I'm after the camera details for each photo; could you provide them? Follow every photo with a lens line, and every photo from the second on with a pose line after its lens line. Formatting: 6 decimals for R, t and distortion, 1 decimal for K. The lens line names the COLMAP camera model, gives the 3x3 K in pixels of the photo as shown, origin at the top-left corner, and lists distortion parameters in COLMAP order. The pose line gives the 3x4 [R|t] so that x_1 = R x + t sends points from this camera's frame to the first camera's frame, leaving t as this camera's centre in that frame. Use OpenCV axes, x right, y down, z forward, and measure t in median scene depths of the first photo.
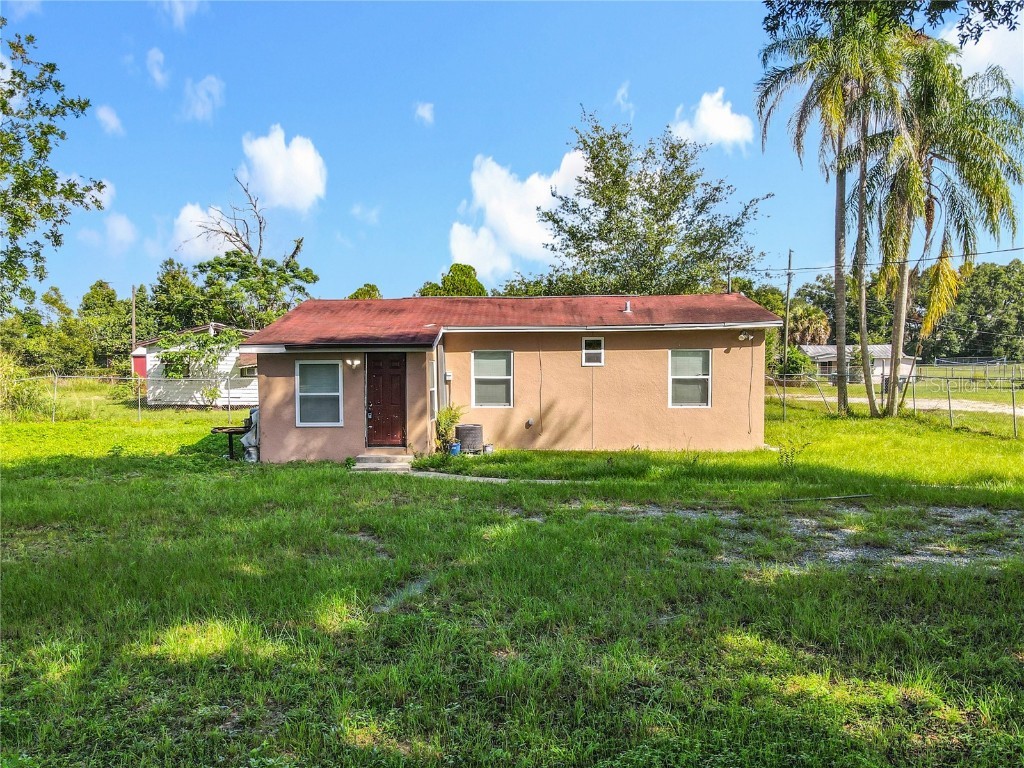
lens RADIAL K [[808.5, 0, 464.1], [0, 808.5, 416.5], [0, 0, 1]] dist [0.003626, 0.006778]
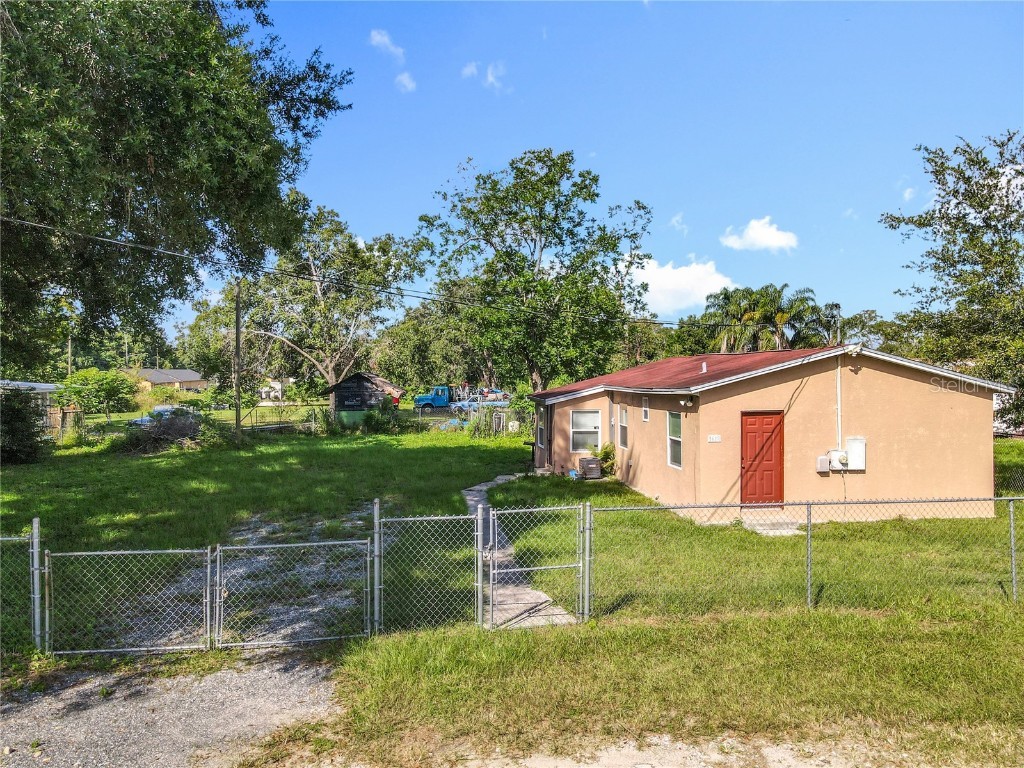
lens RADIAL K [[743.4, 0, 512.0], [0, 743.4, 384.0], [0, 0, 1]] dist [-0.005465, 0.005501]
pose [[0.179050, 0.021639, -0.983602, 1.163137], [-0.053313, 0.998503, 0.012262, -0.118163], [0.982394, 0.050244, 0.179935, 0.611735]]
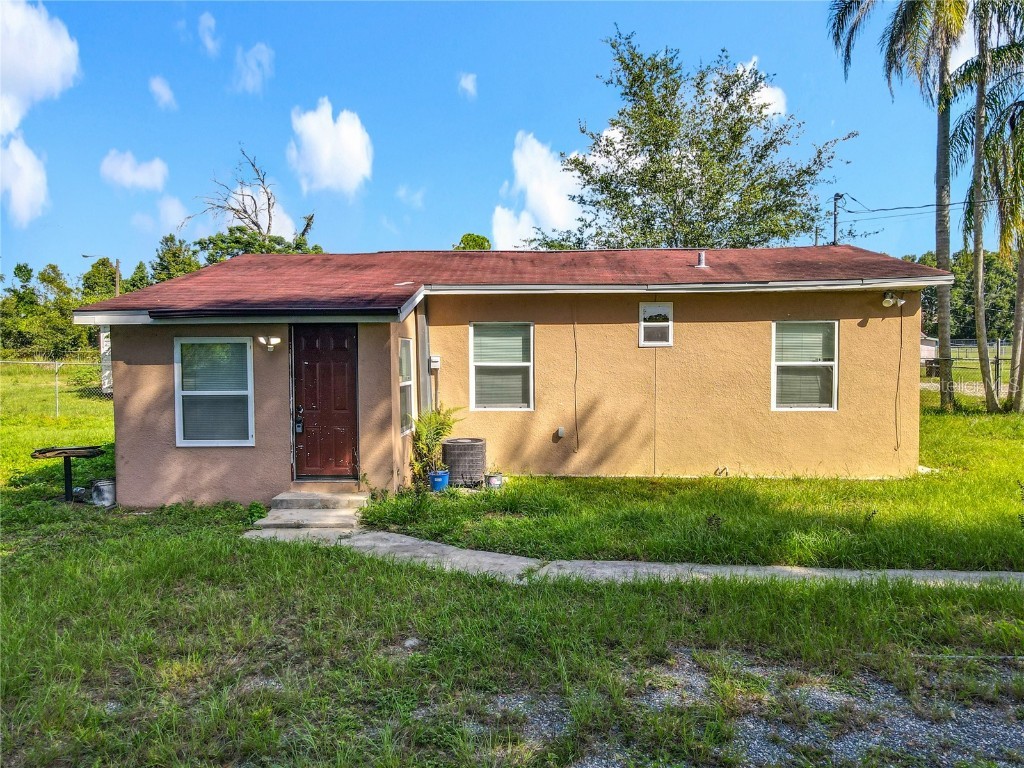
lens RADIAL K [[747.4, 0, 506.2], [0, 747.4, 386.3], [0, 0, 1]] dist [0.007304, 0.007624]
pose [[0.999614, -0.001607, 0.027722, 0.021949], [0.001906, 0.999940, -0.010751, -0.024152], [-0.027703, 0.010799, 0.999558, 0.398558]]
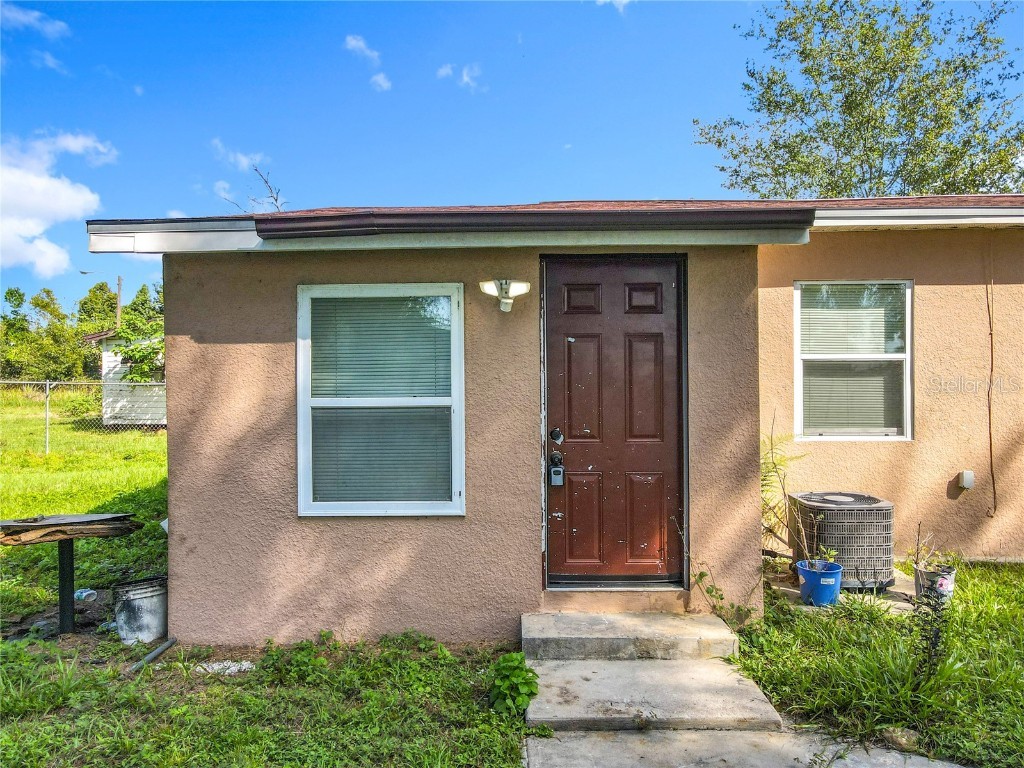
lens RADIAL K [[747.4, 0, 506.2], [0, 747.4, 386.3], [0, 0, 1]] dist [0.007304, 0.007624]
pose [[0.999336, -0.001687, 0.036403, -0.132698], [0.003822, 0.998270, -0.058679, -0.016144], [-0.036241, 0.058780, 0.997613, 0.674154]]
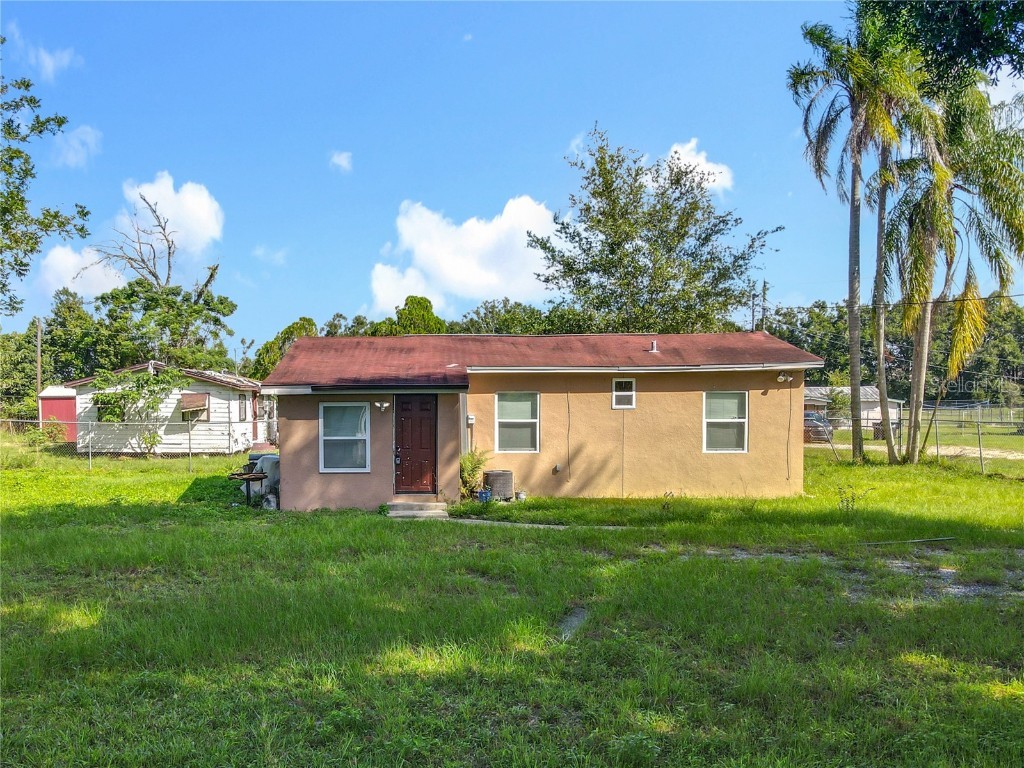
lens RADIAL K [[931.0, 0, 401.5], [0, 931.0, 450.6], [0, 0, 1]] dist [0.010327, 0.011235]
pose [[0.999335, -0.000569, 0.036459, -0.140060], [0.001254, 0.999823, -0.018787, 0.006873], [-0.036442, 0.018821, 0.999159, -0.081316]]
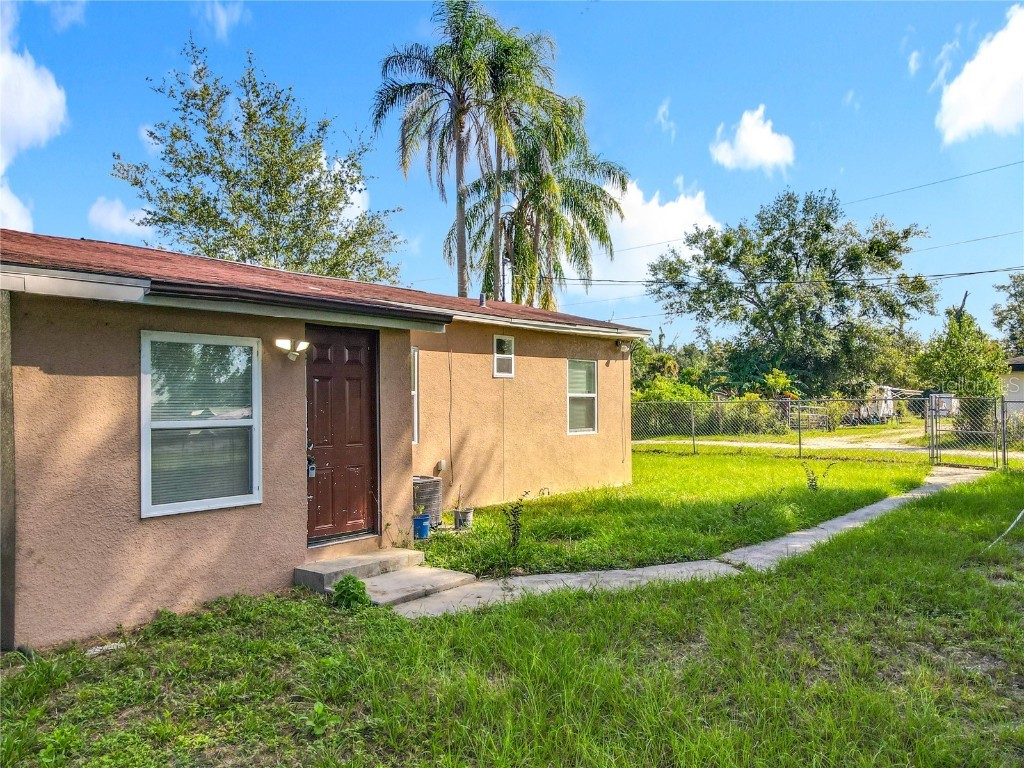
lens RADIAL K [[747.4, 0, 506.2], [0, 747.4, 386.3], [0, 0, 1]] dist [0.007304, 0.007624]
pose [[0.585432, 0.020816, 0.810454, -0.349208], [0.056456, 0.996197, -0.066368, -0.012851], [-0.808753, 0.084609, 0.582030, 0.626211]]
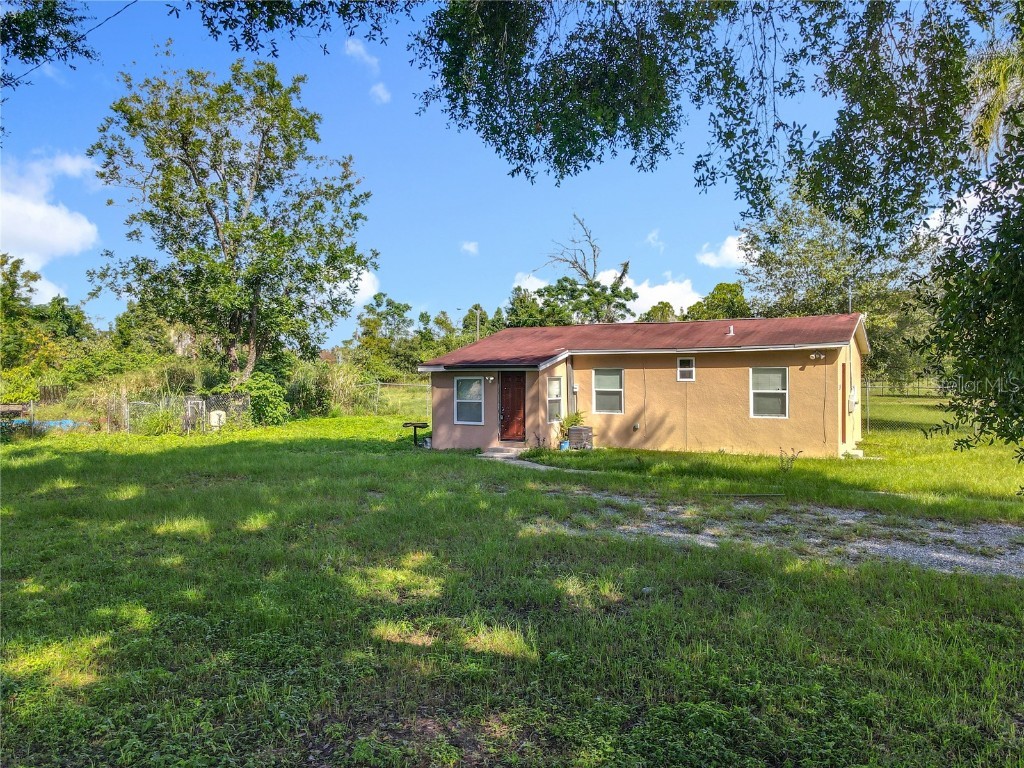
lens RADIAL K [[743.4, 0, 512.0], [0, 743.4, 384.0], [0, 0, 1]] dist [-0.005465, 0.005501]
pose [[0.906478, 0.007375, -0.422188, 0.388132], [-0.025093, 0.999021, -0.036425, -0.011433], [0.421507, 0.043612, 0.905776, -0.108520]]
